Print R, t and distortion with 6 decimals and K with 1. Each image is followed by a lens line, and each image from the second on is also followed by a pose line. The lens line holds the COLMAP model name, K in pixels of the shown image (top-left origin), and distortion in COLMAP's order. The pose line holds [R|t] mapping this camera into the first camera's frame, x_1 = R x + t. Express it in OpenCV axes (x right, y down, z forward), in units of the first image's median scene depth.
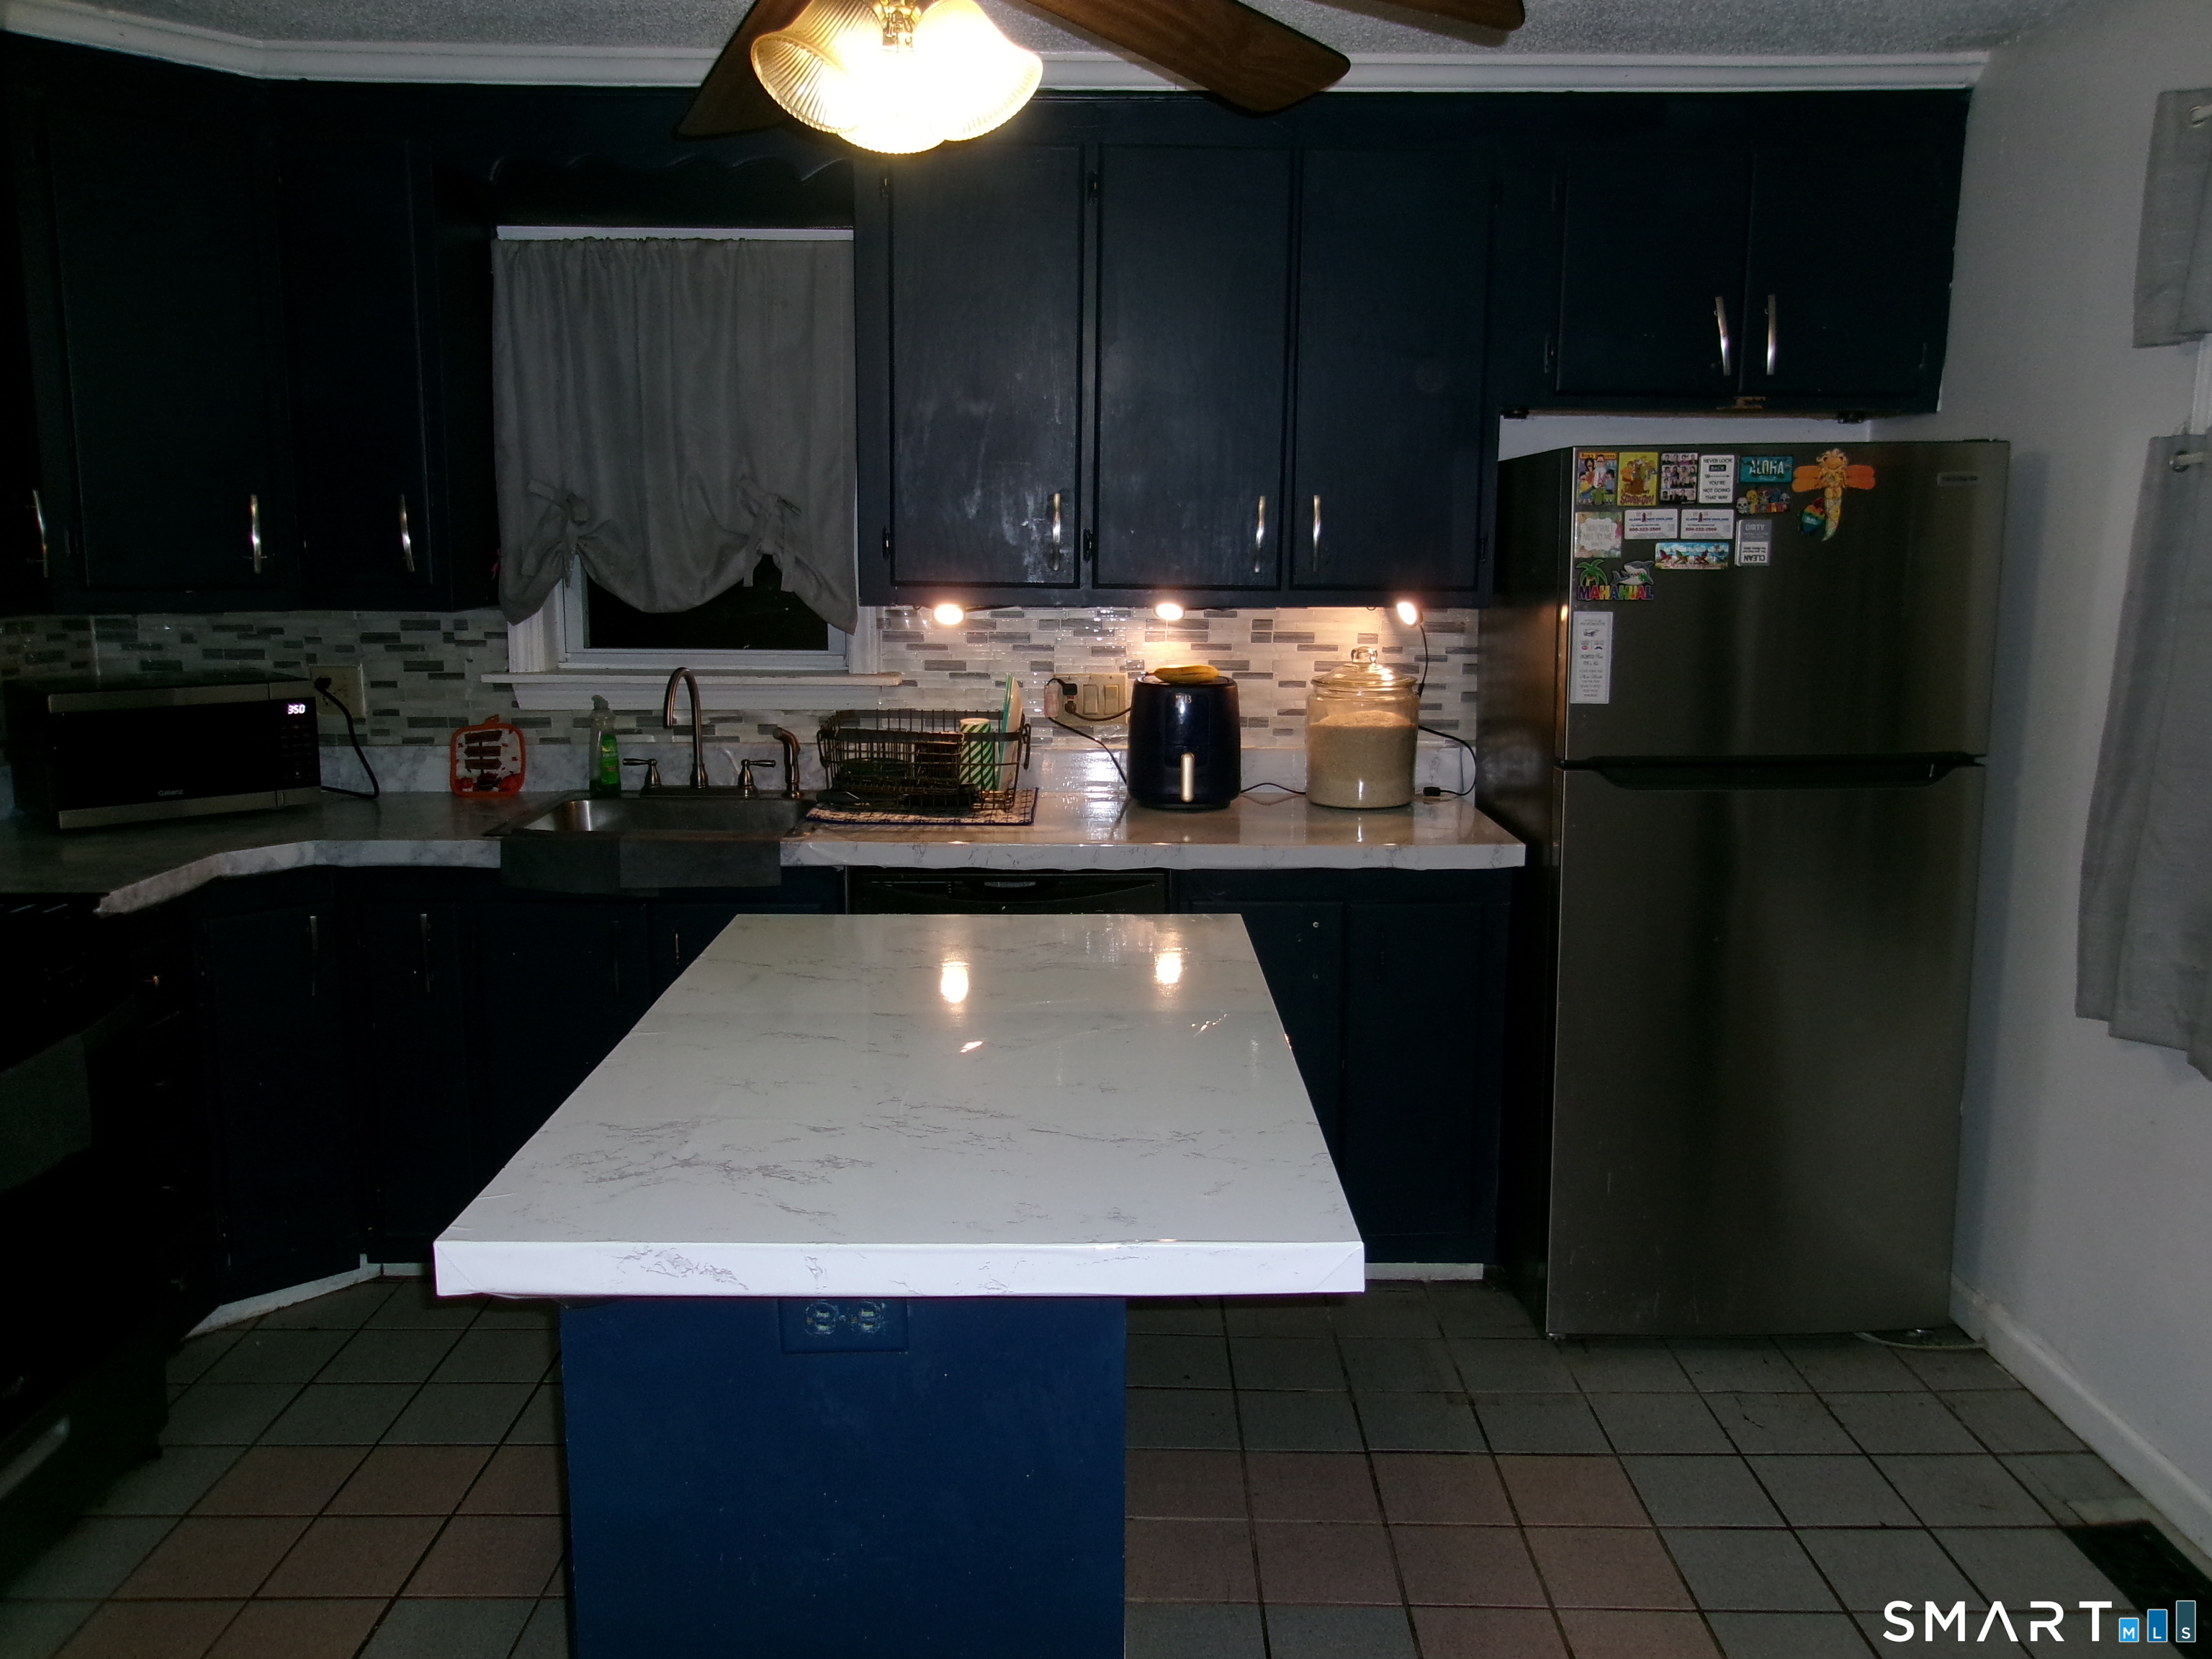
lens RADIAL K [[1725.6, 0, 1110.5], [0, 1725.6, 803.4], [0, 0, 1]] dist [-0.003447, 0.008985]
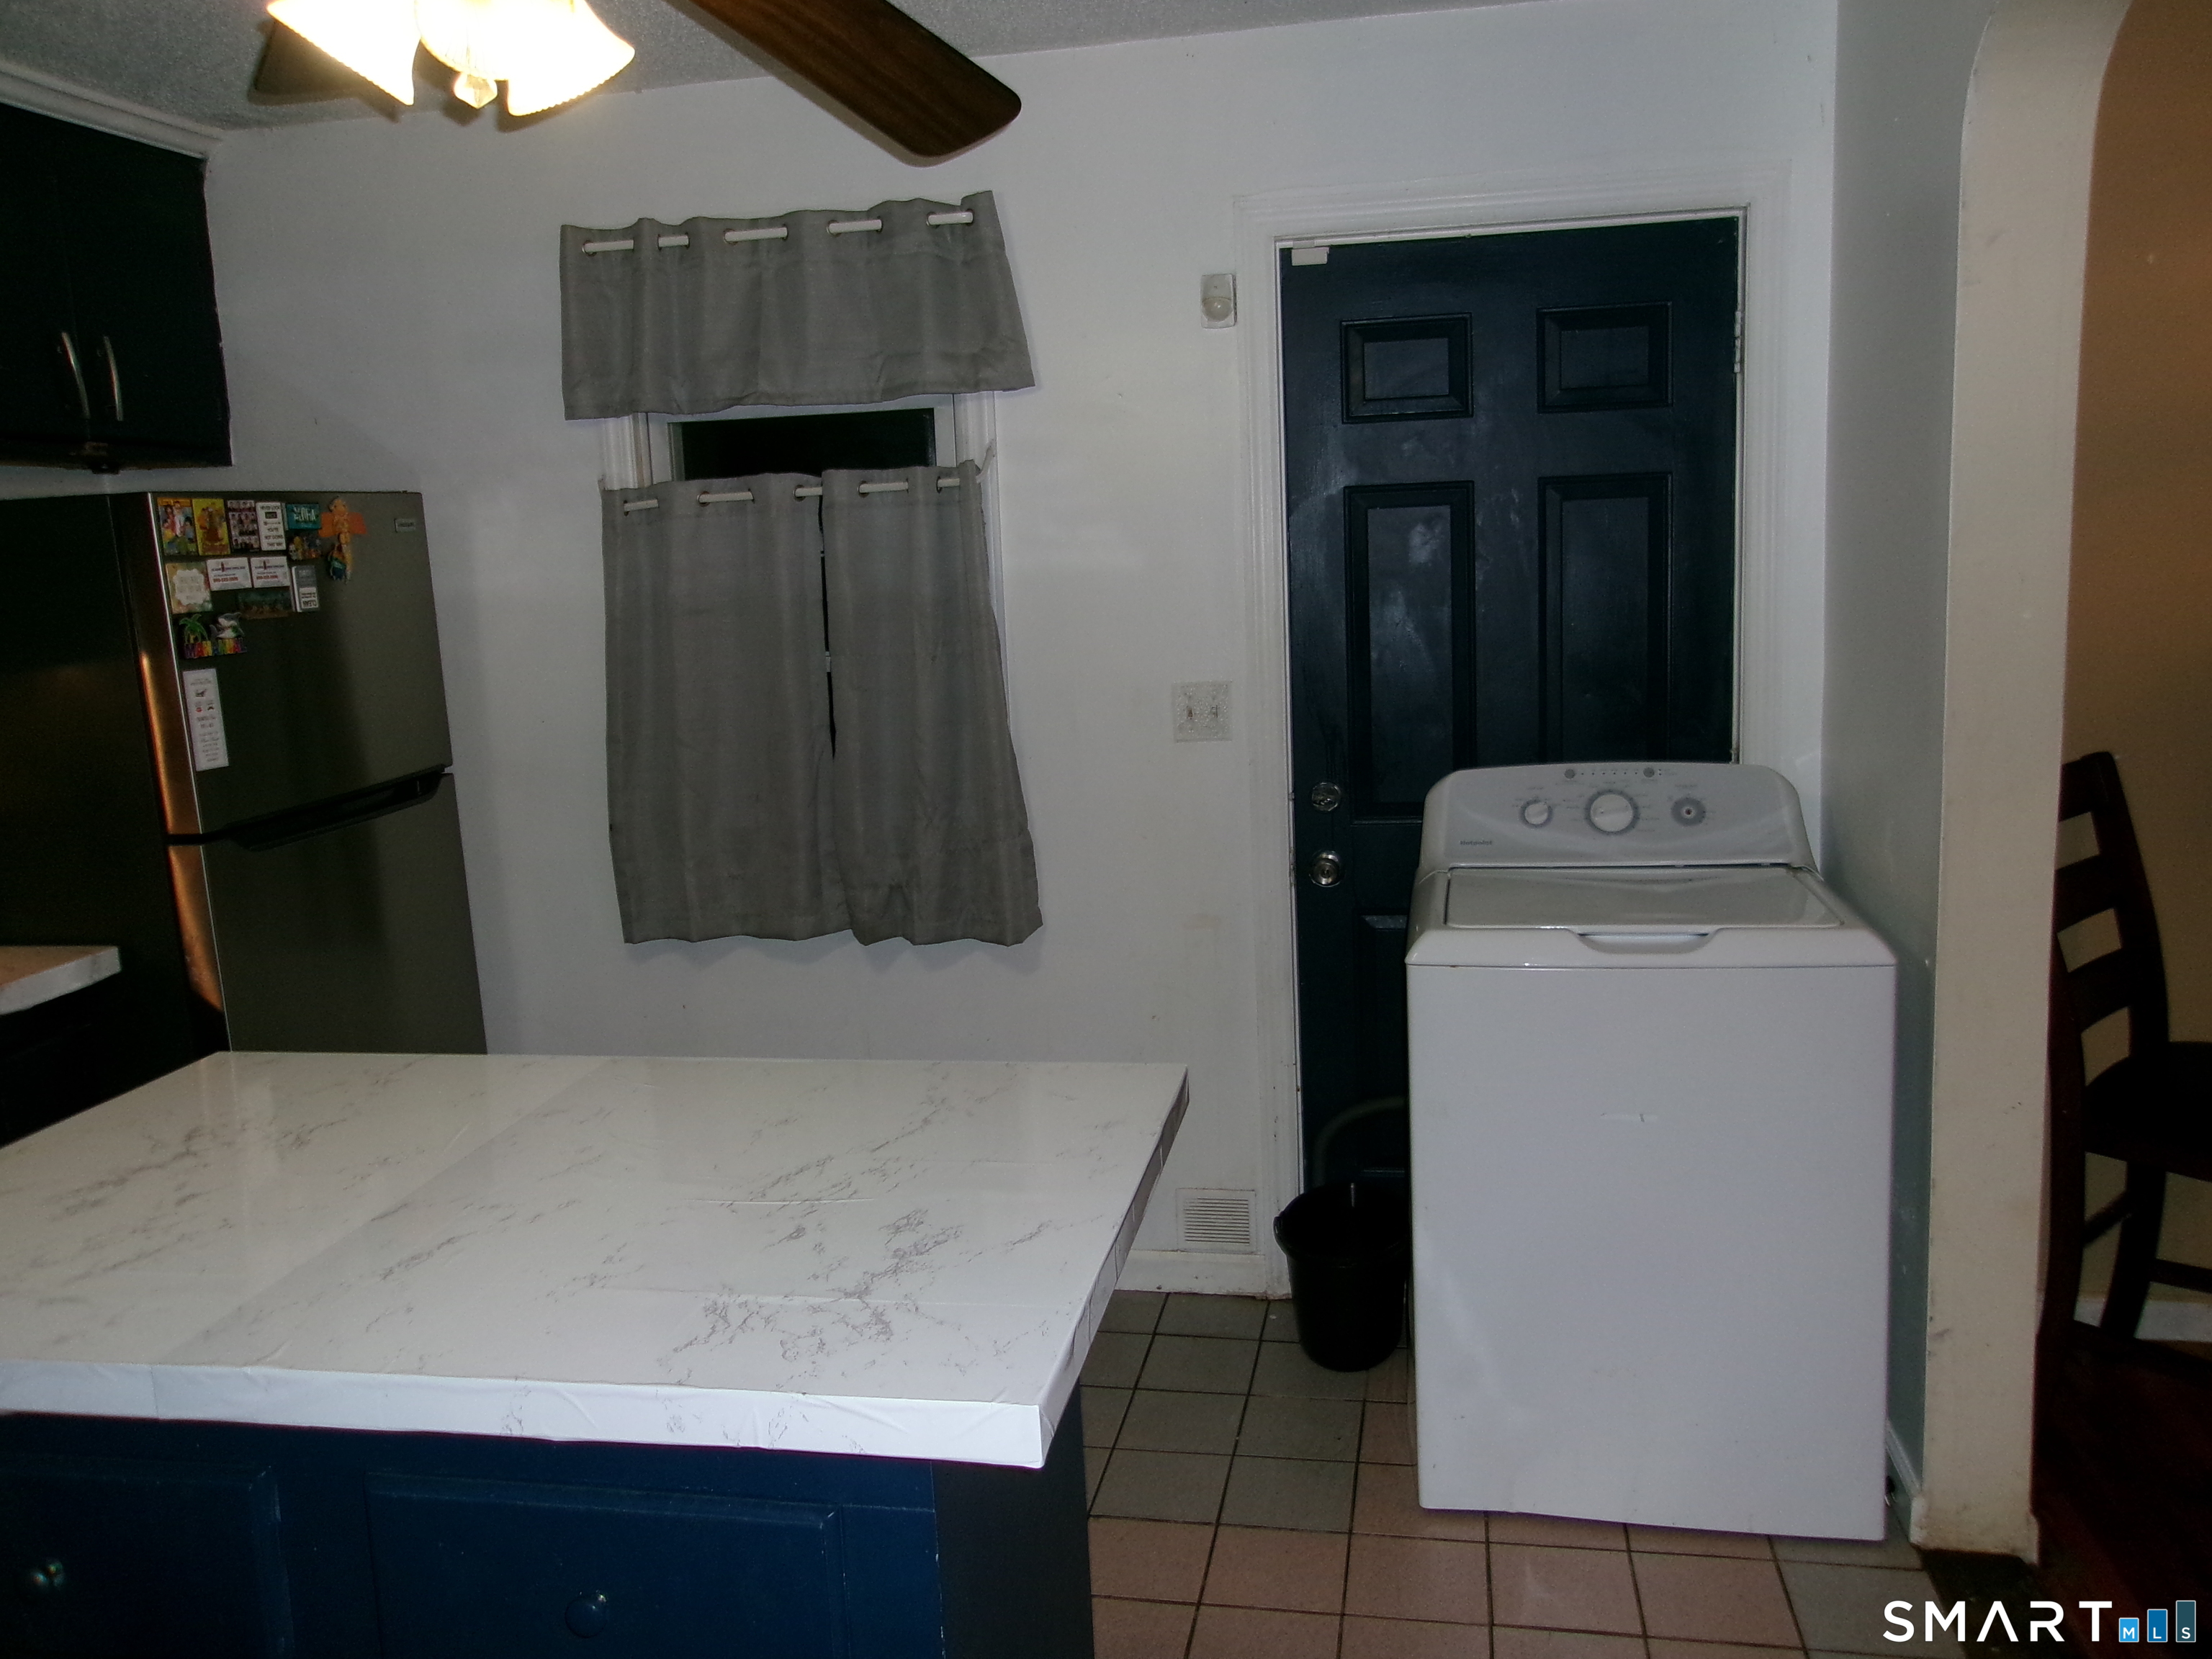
lens RADIAL K [[1725.6, 0, 1110.5], [0, 1725.6, 803.4], [0, 0, 1]] dist [-0.003447, 0.008985]
pose [[0.190810, -0.162414, 0.968098, -0.538330], [0.203939, 0.971258, 0.122748, -0.056555], [-0.960208, 0.174011, 0.218449, 0.347861]]
